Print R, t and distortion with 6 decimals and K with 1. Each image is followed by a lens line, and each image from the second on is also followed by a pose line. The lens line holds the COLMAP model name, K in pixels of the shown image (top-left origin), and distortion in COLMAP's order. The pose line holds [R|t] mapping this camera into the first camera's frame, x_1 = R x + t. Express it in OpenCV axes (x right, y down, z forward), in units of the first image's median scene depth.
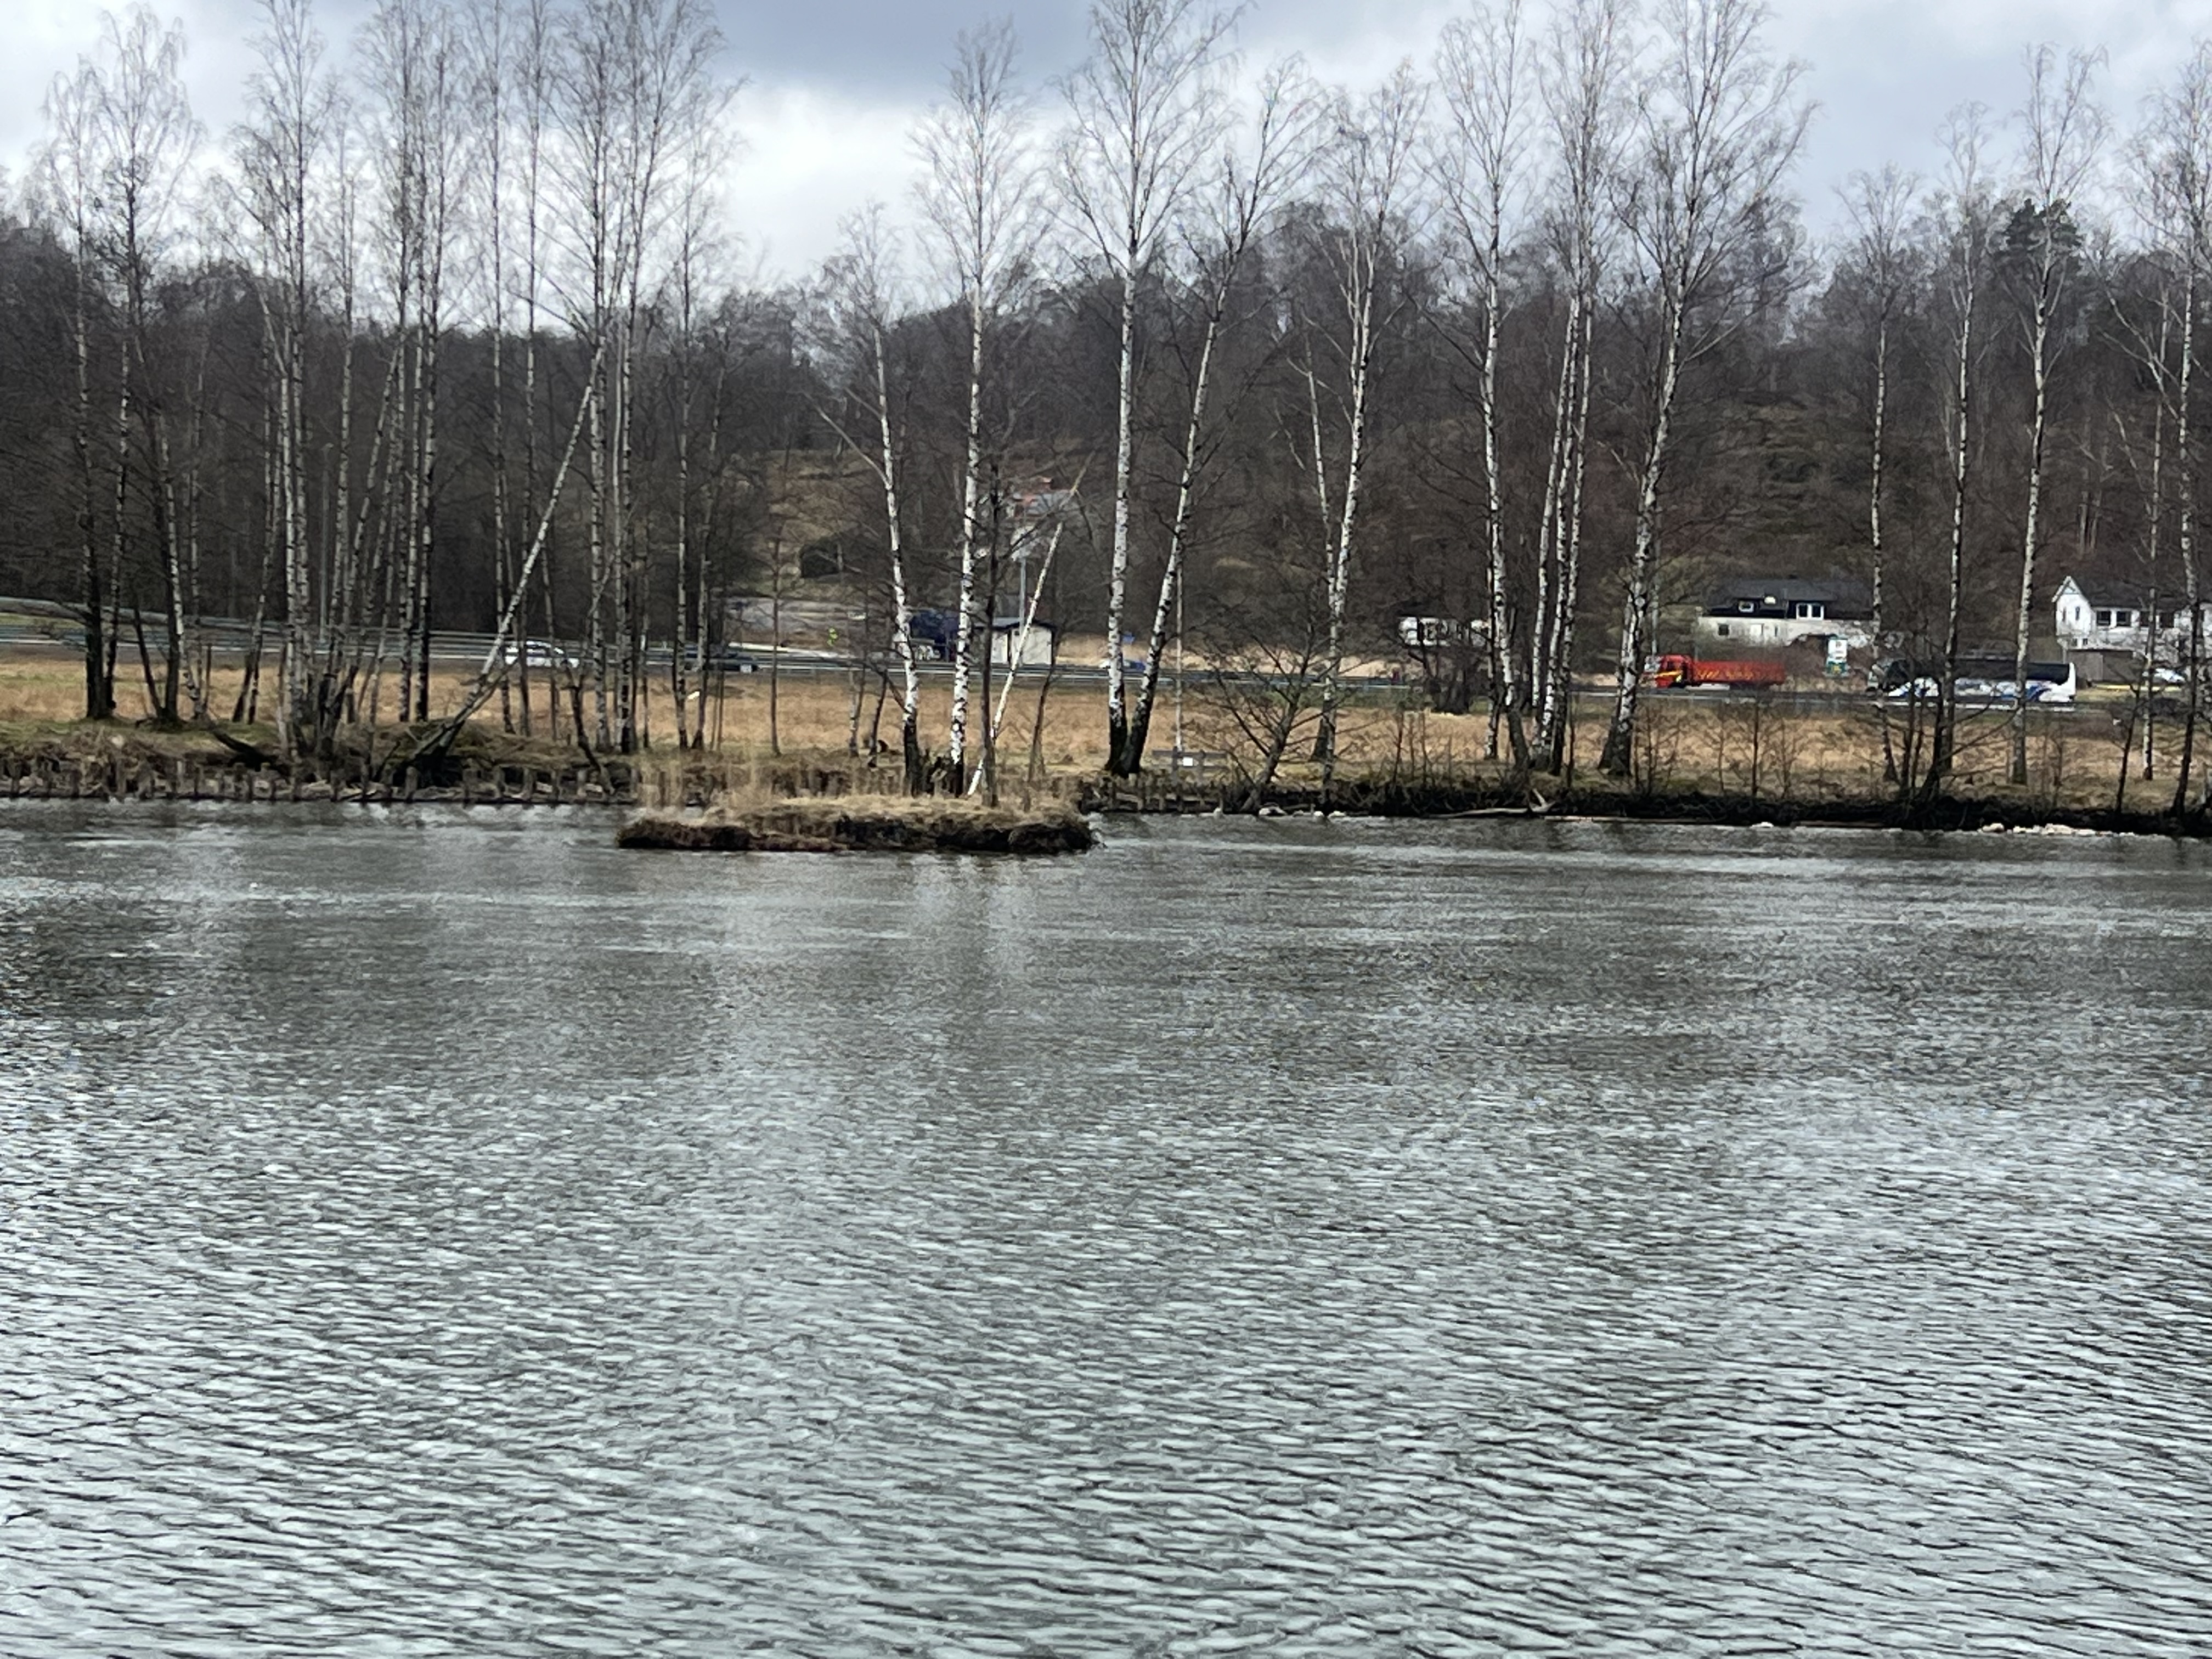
lens RADIAL K [[4621.5, 0, 1114.4], [0, 4621.5, 829.9], [0, 0, 1]] dist [0.150493, 0.000000]
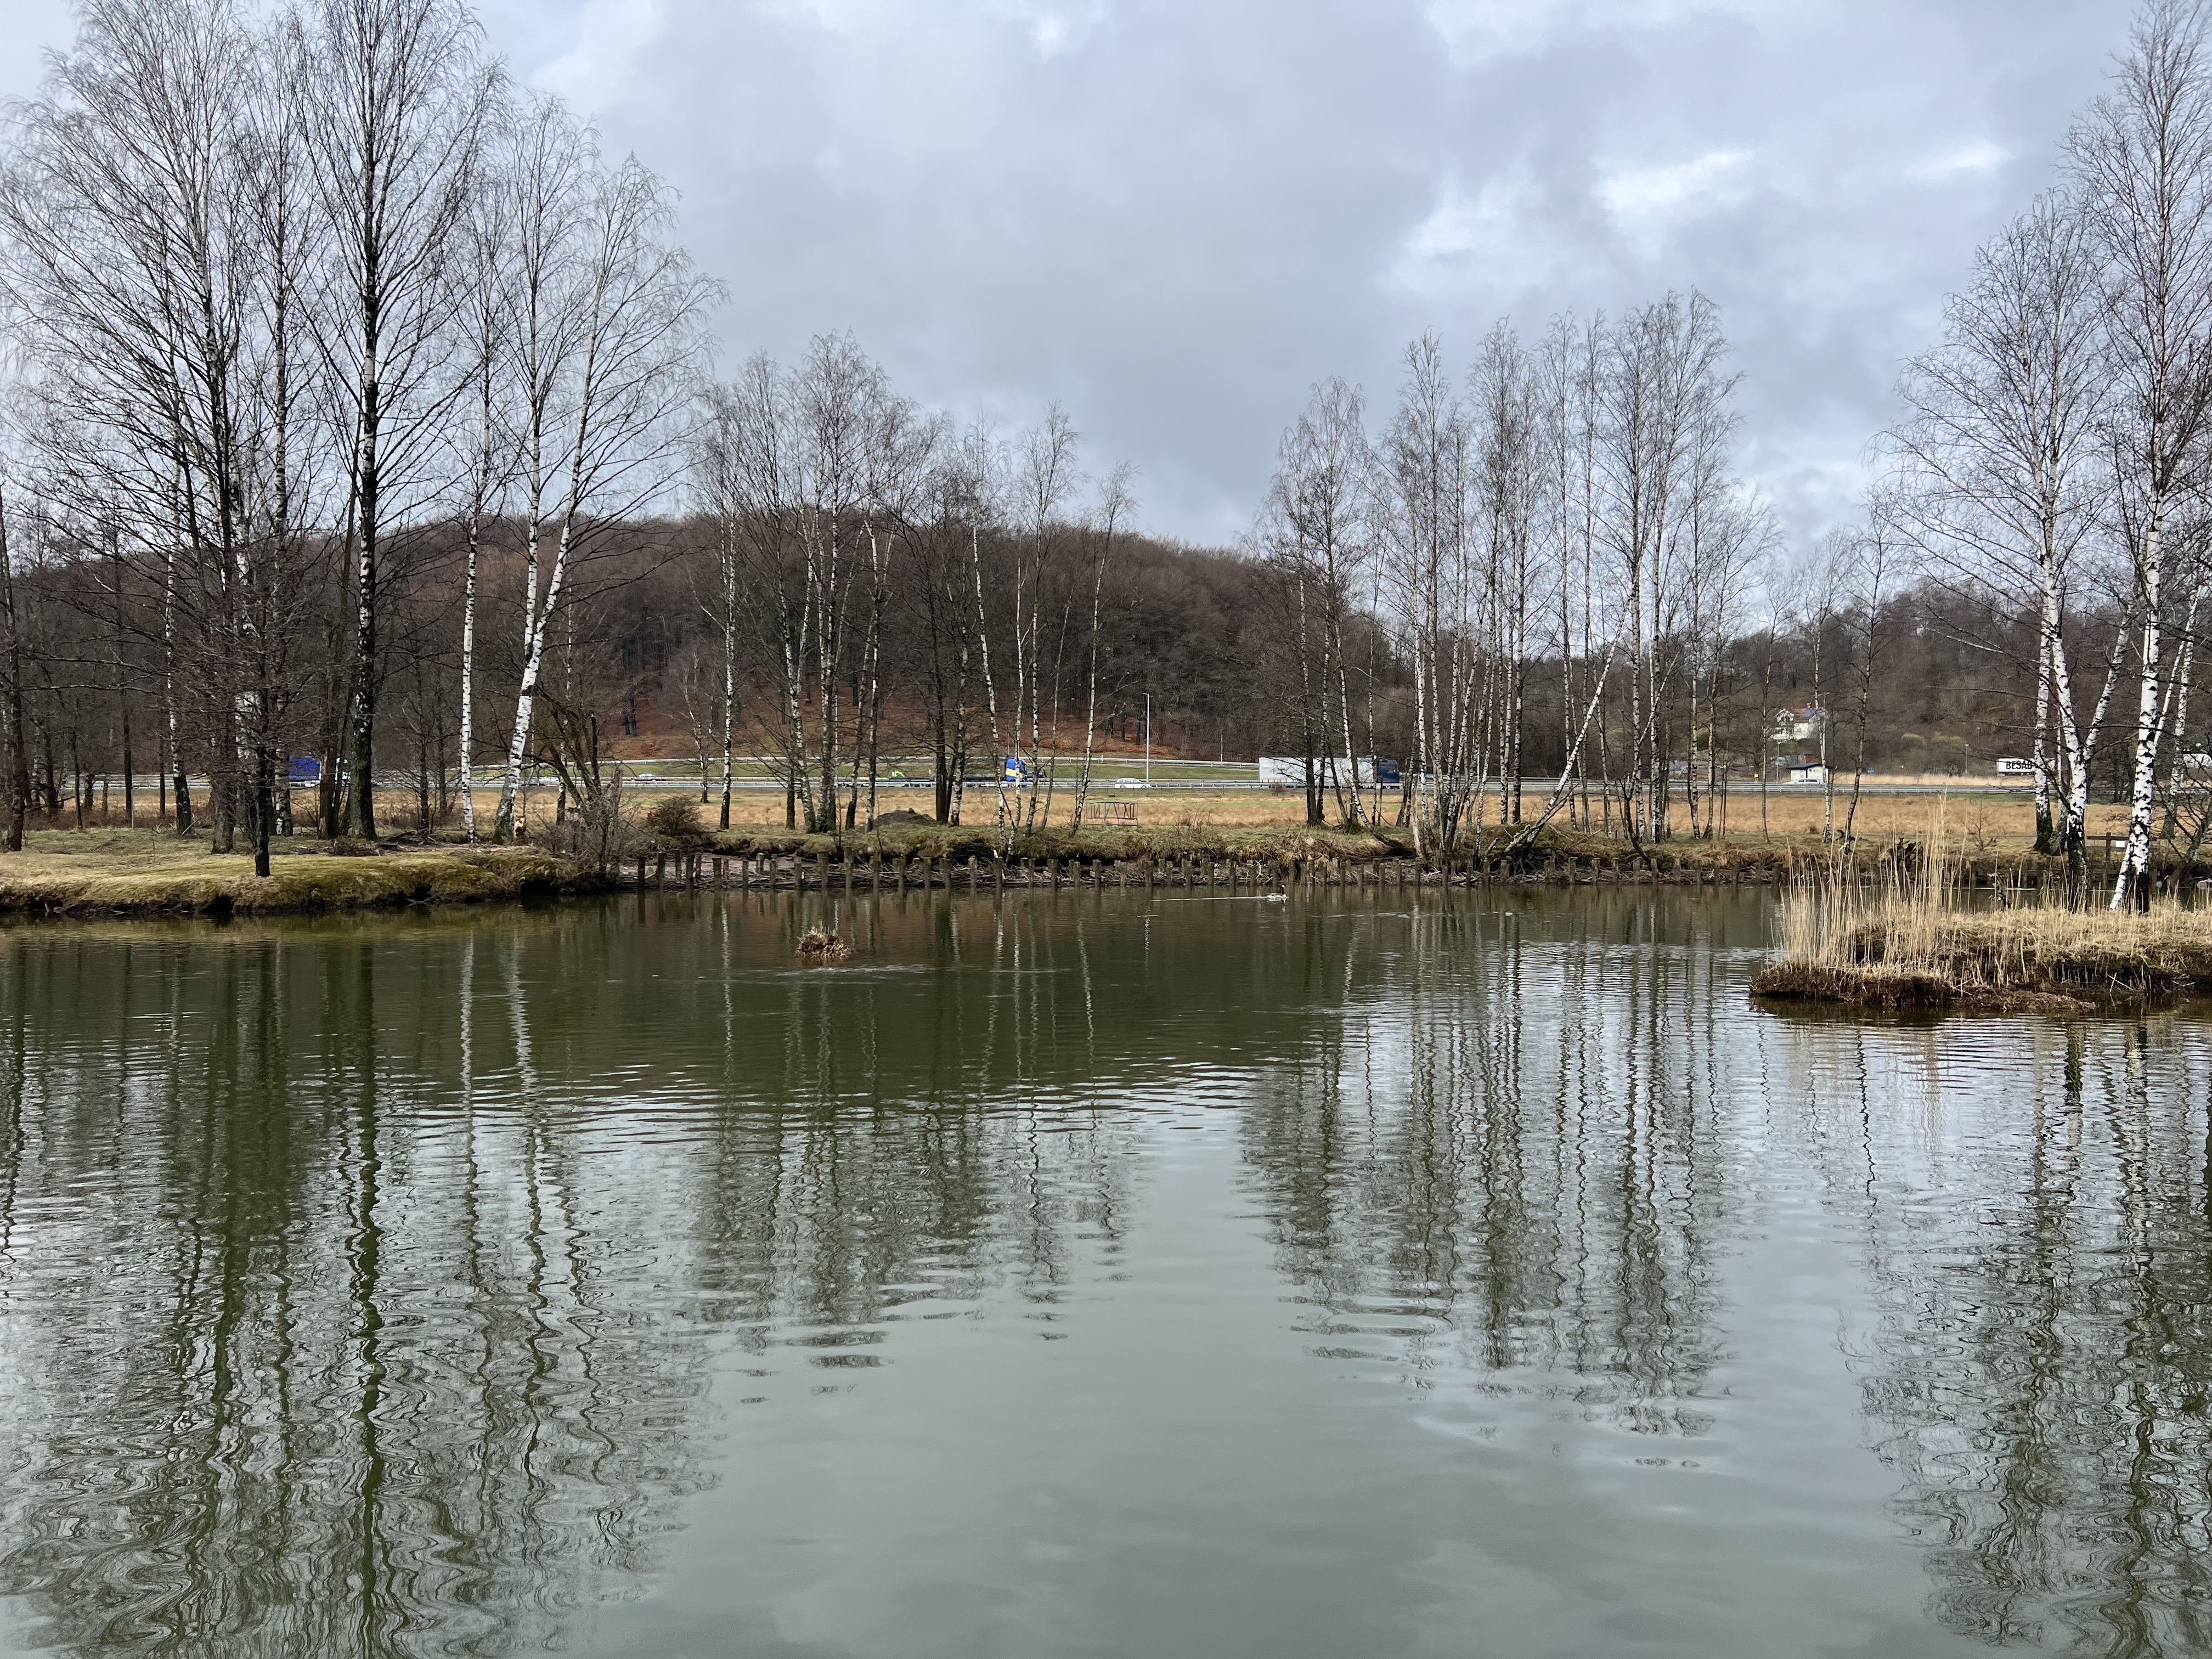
lens RADIAL K [[1658.9, 0, 1116.2], [0, 1658.9, 840.1], [0, 0, 1]] dist [0.037296, -0.009188]
pose [[0.924499, -0.013683, -0.380940, -0.062725], [0.010046, 0.999883, -0.011533, -0.012863], [0.381053, 0.006835, 0.924528, 0.444807]]
